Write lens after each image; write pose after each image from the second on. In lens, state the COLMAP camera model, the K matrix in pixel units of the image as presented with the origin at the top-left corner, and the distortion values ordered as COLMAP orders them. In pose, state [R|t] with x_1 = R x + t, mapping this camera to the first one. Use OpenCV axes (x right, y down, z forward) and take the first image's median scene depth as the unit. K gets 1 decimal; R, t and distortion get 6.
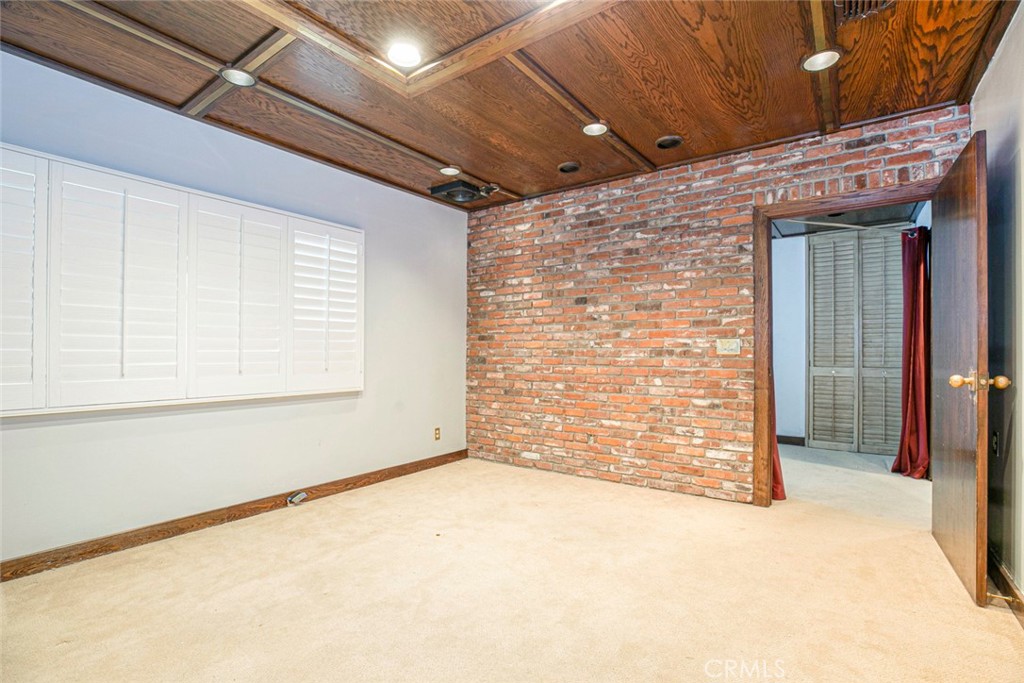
lens RADIAL K [[471.8, 0, 530.2], [0, 471.8, 344.4], [0, 0, 1]] dist [-0.003538, -0.000868]
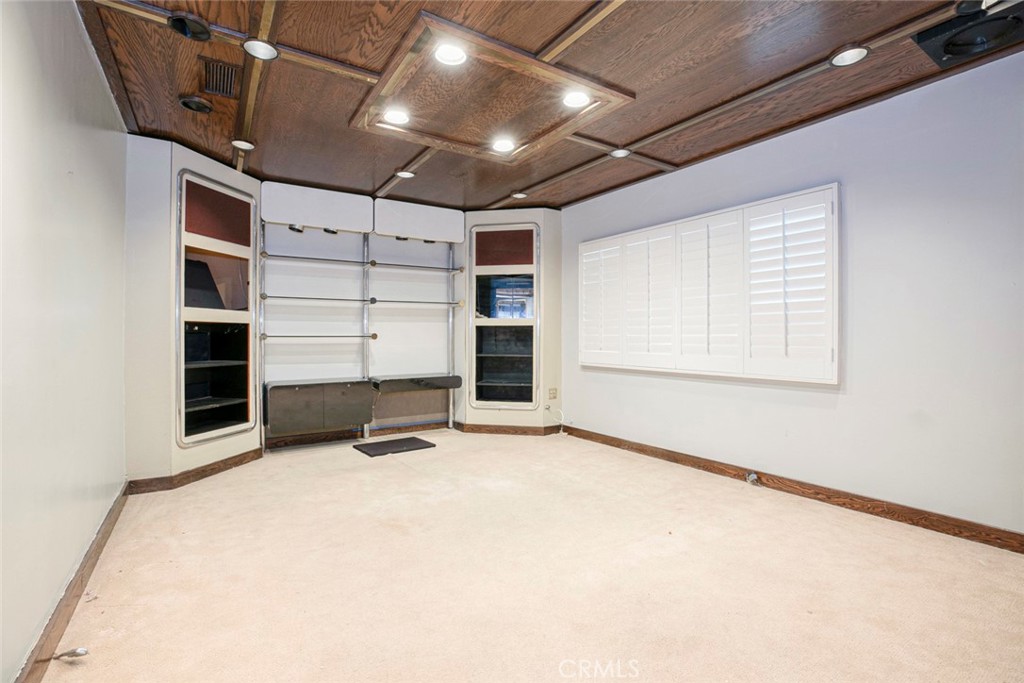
lens RADIAL K [[488.0, 0, 519.8], [0, 488.0, 339.0], [0, 0, 1]] dist [-0.001084, -0.000009]
pose [[-0.353455, 0.000620, -0.935451, 2.306405], [0.010680, 0.999937, -0.003372, 0.066882], [0.935390, -0.011183, -0.353440, 3.030254]]
